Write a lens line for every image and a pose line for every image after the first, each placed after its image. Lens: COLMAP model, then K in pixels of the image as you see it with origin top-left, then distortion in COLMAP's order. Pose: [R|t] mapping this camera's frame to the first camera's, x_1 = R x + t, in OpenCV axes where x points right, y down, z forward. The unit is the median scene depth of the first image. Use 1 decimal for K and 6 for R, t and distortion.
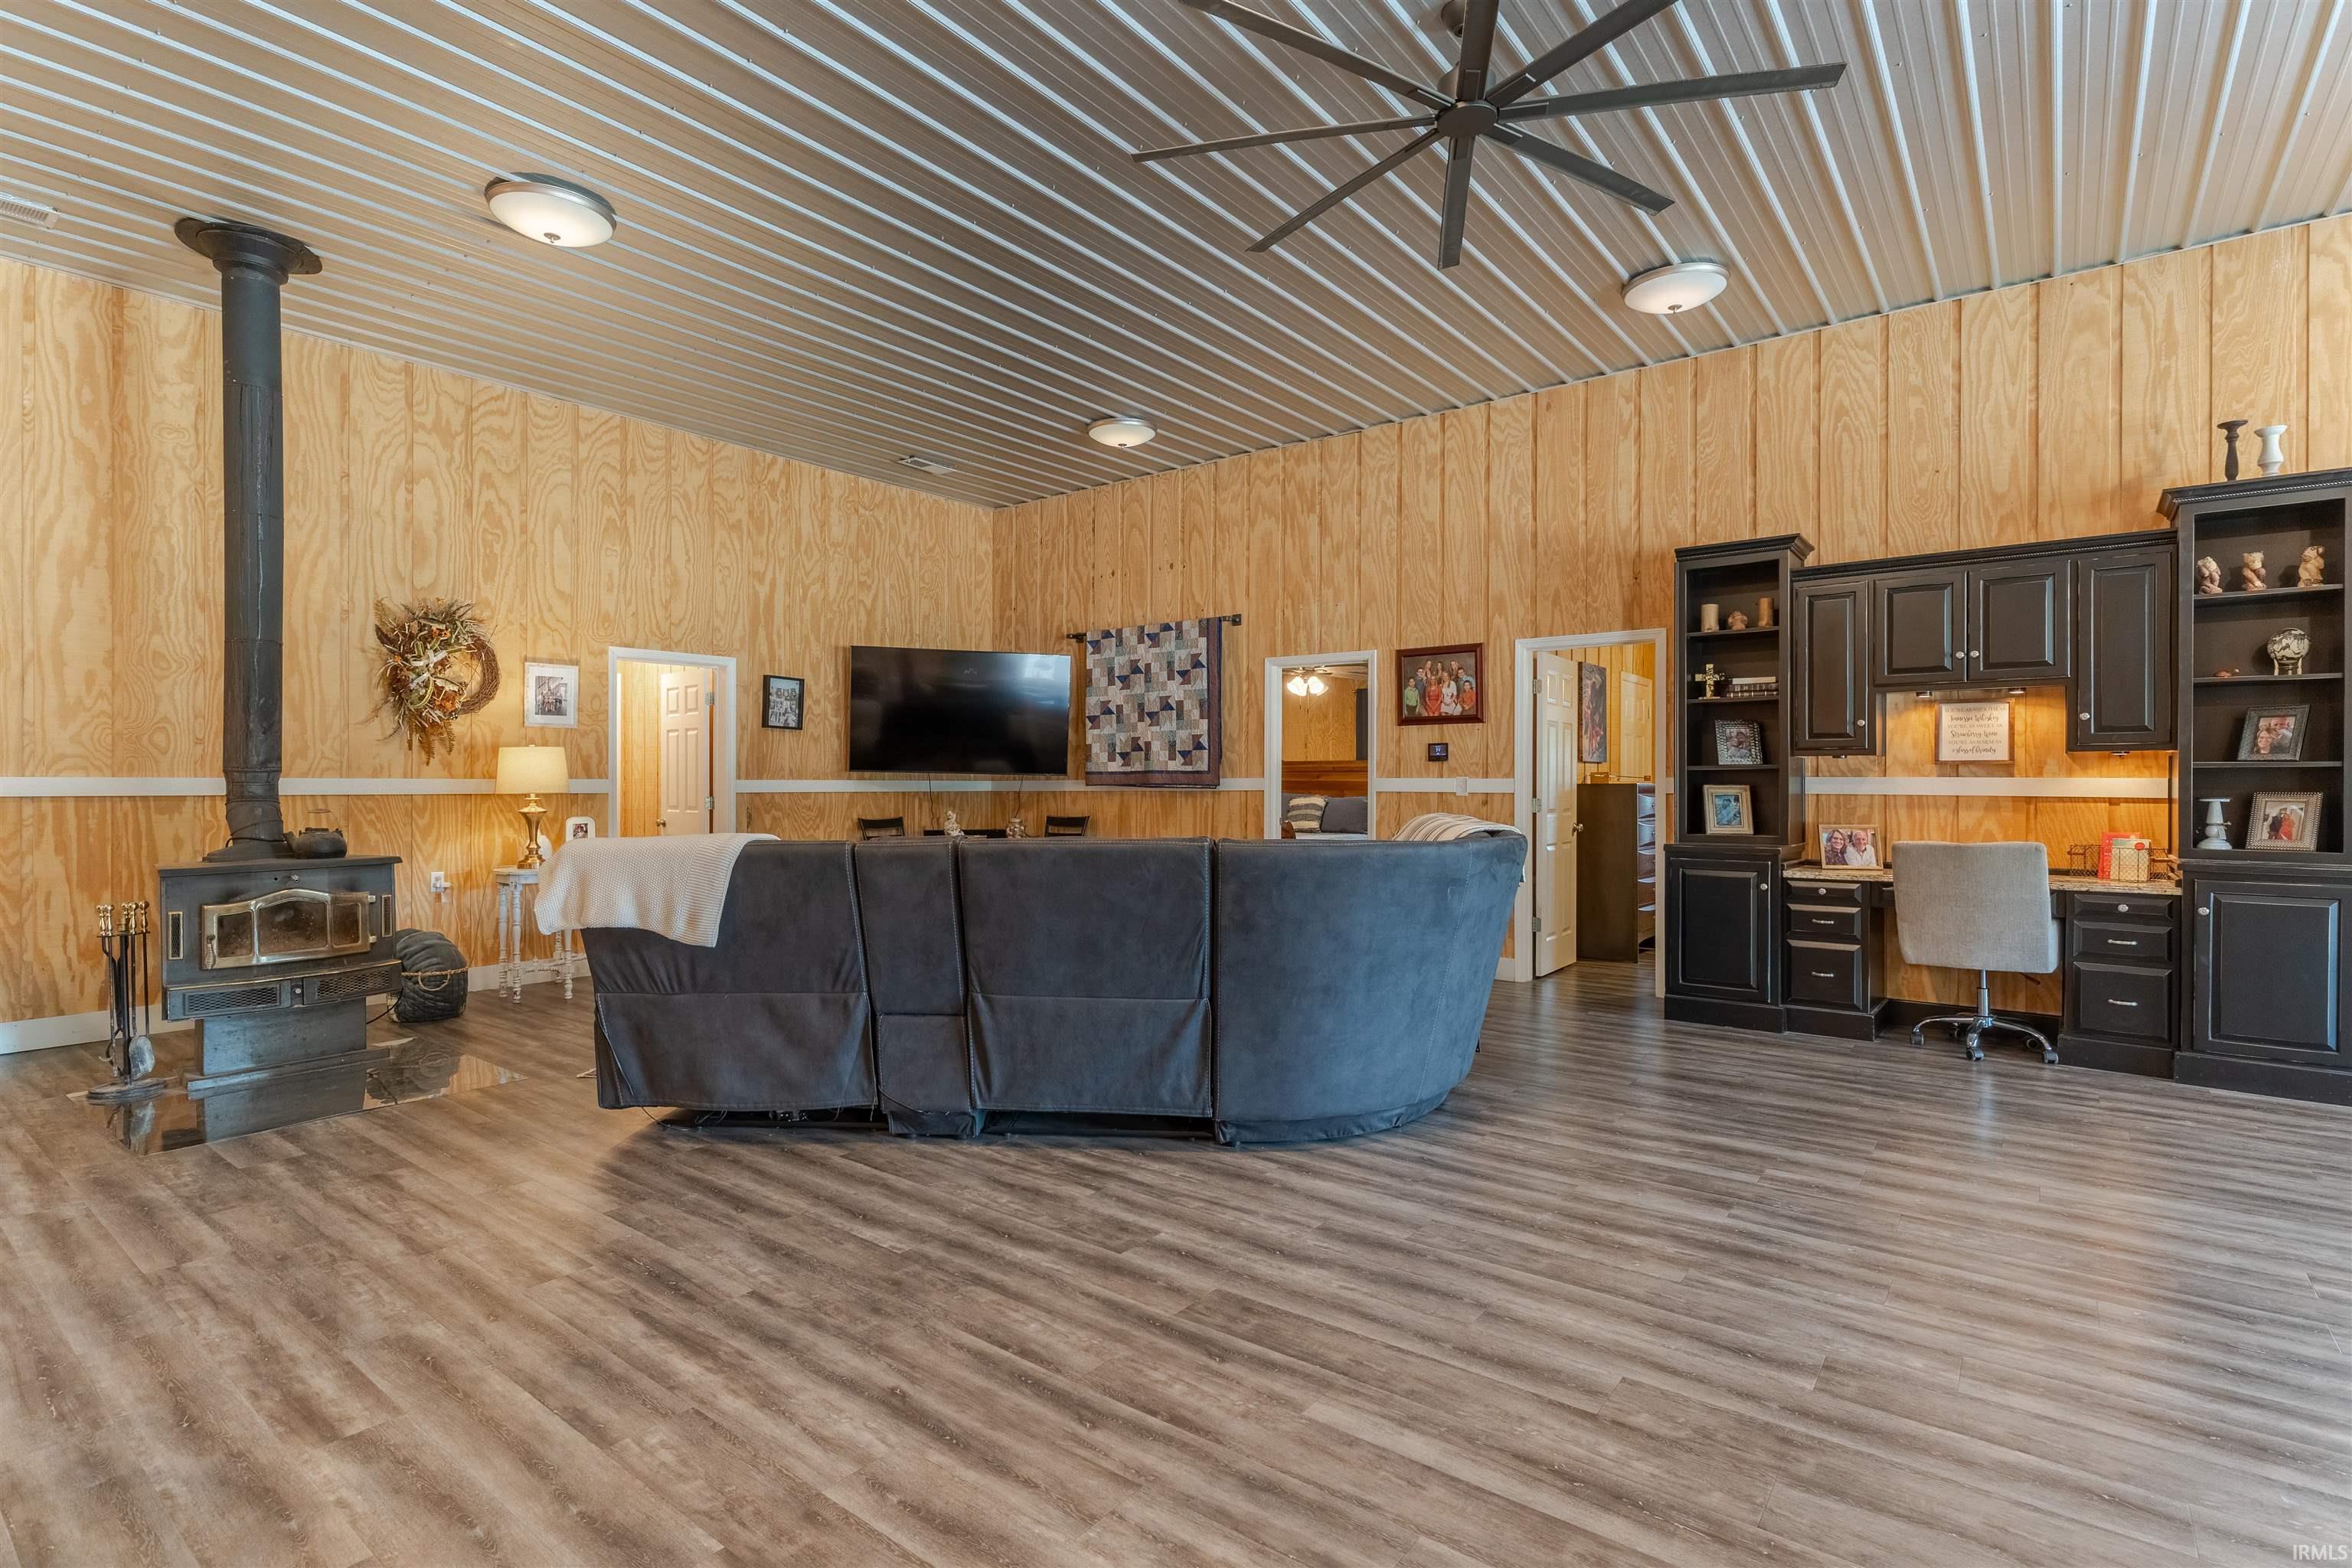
lens RADIAL K [[1128.2, 0, 1170.0], [0, 1128.2, 781.7], [0, 0, 1]] dist [0.004139, 0.000719]
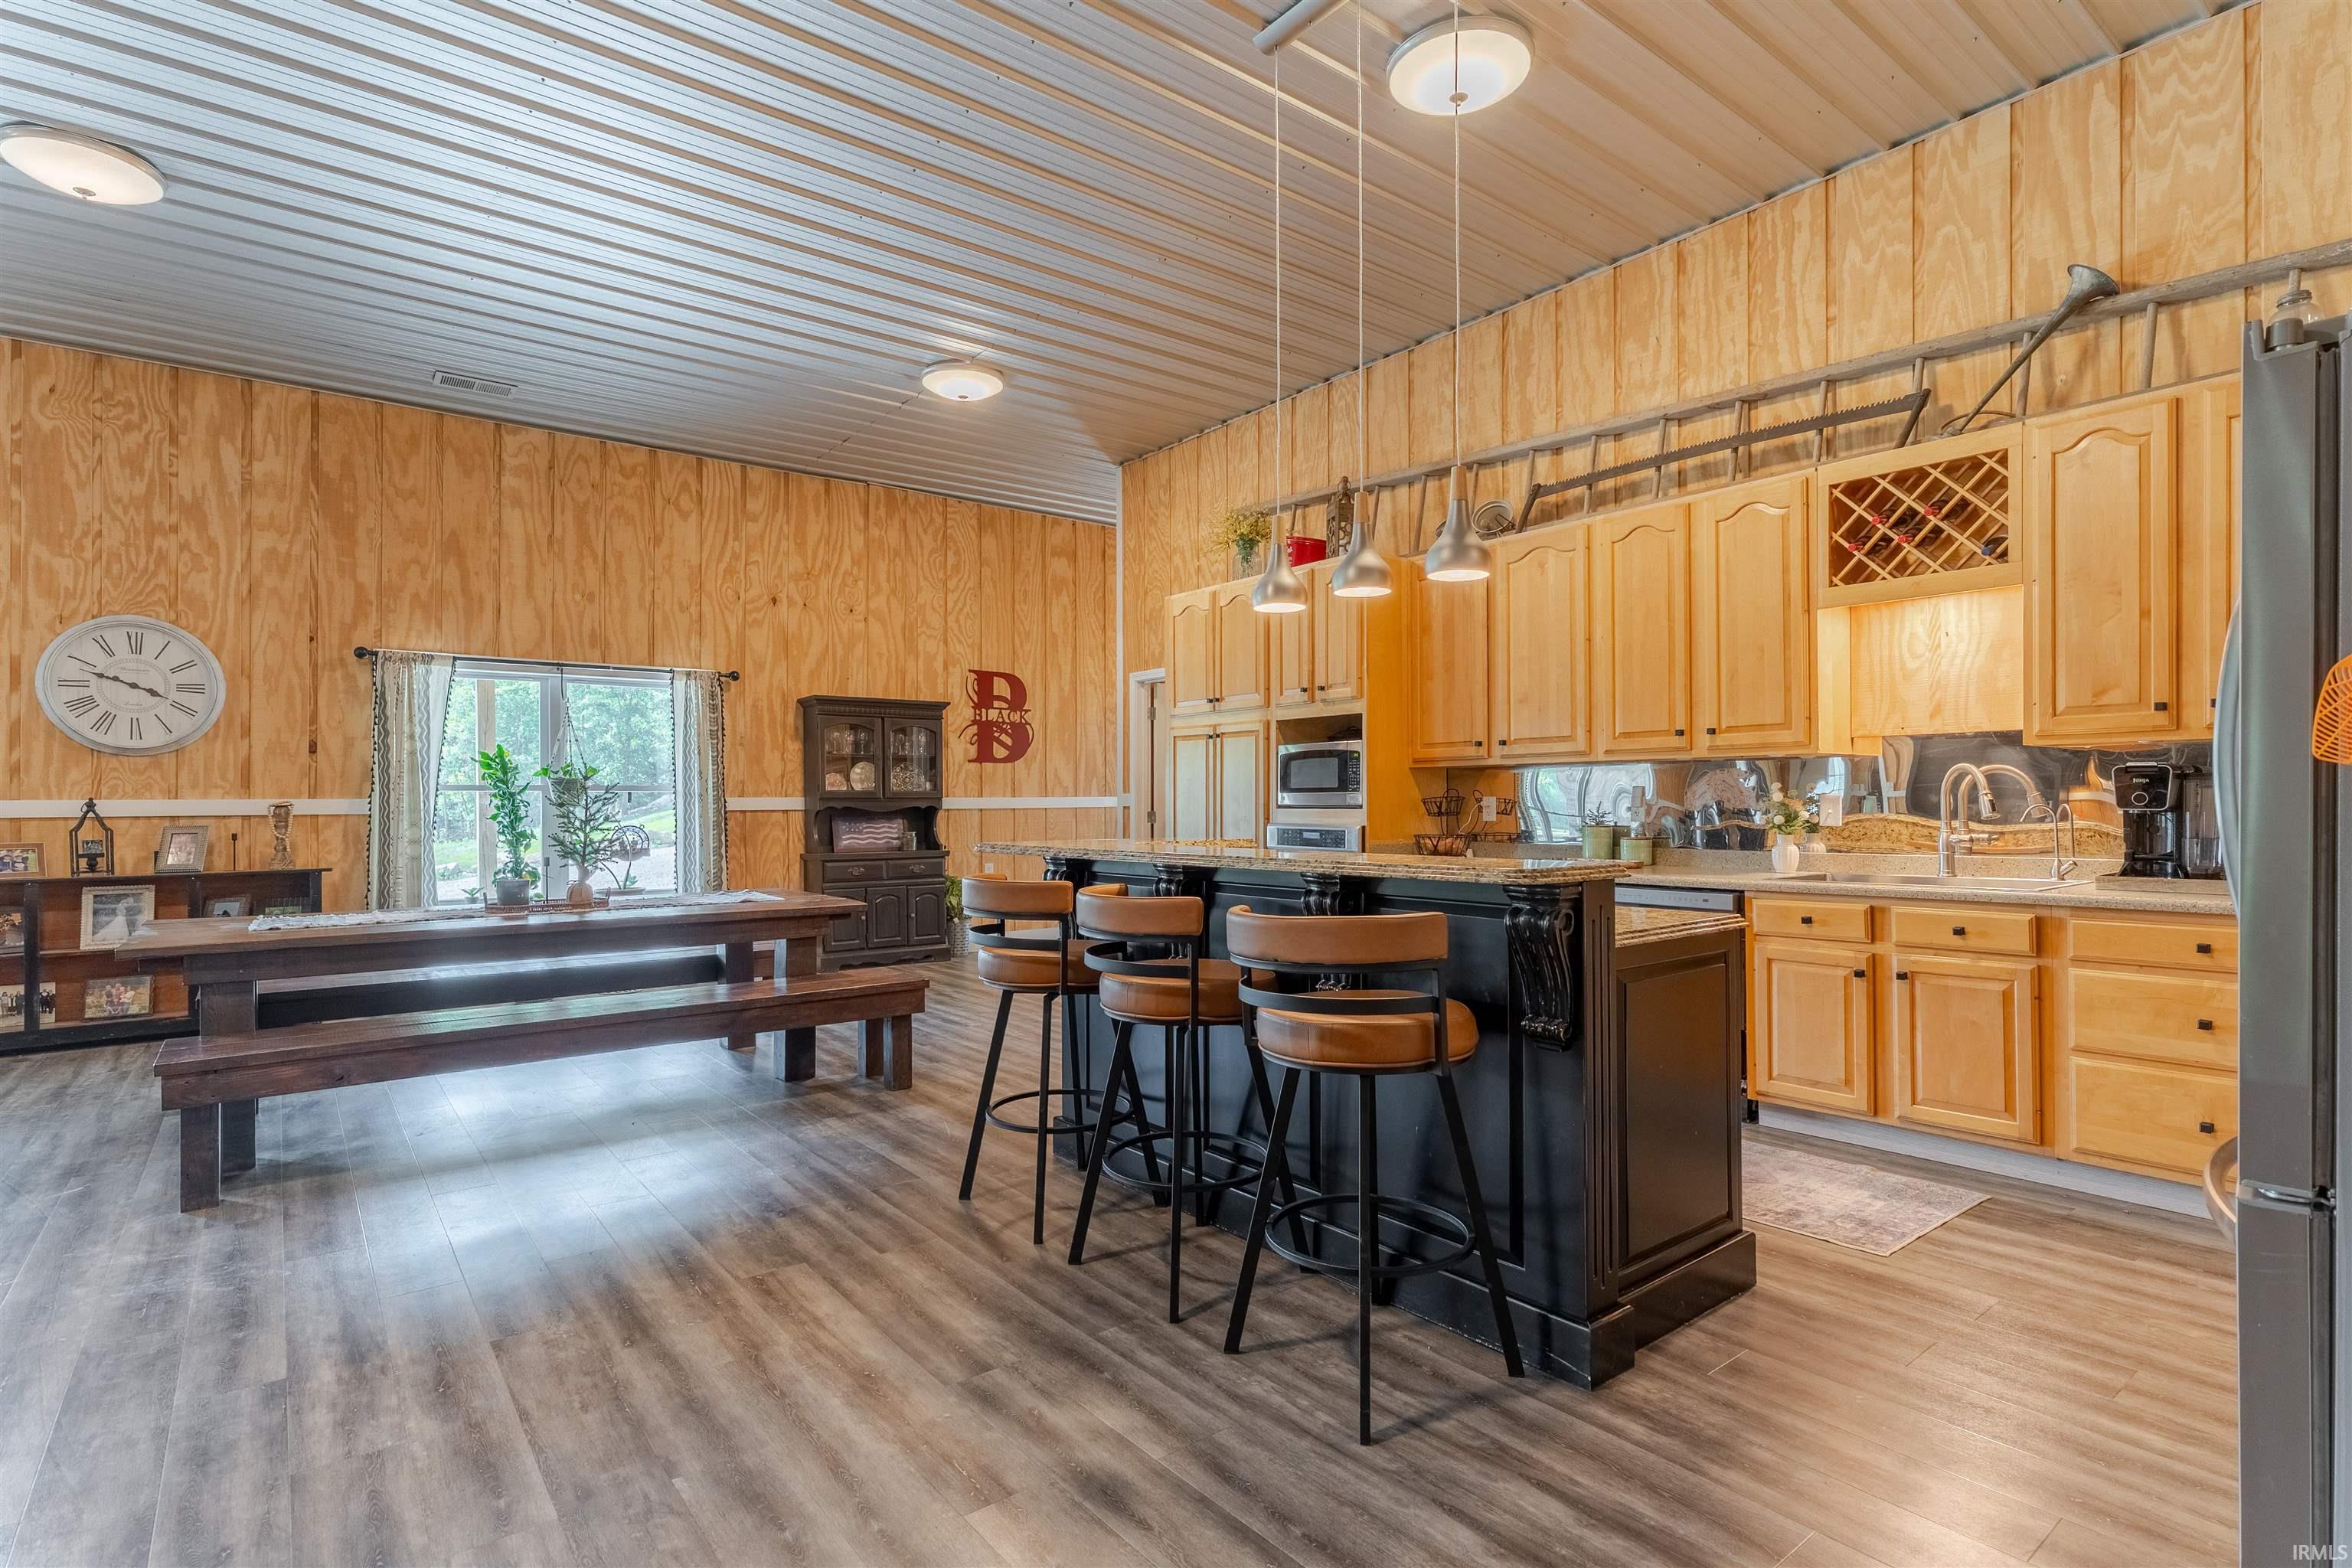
lens RADIAL K [[1149.2, 0, 1175.7], [0, 1149.2, 801.7], [0, 0, 1]] dist [0.004594, 0.001128]
pose [[-0.970653, 0.004574, 0.240442, -0.360481], [0.004664, 0.999989, -0.000195, 0.005918], [-0.240440, 0.000932, -0.970664, 0.620816]]
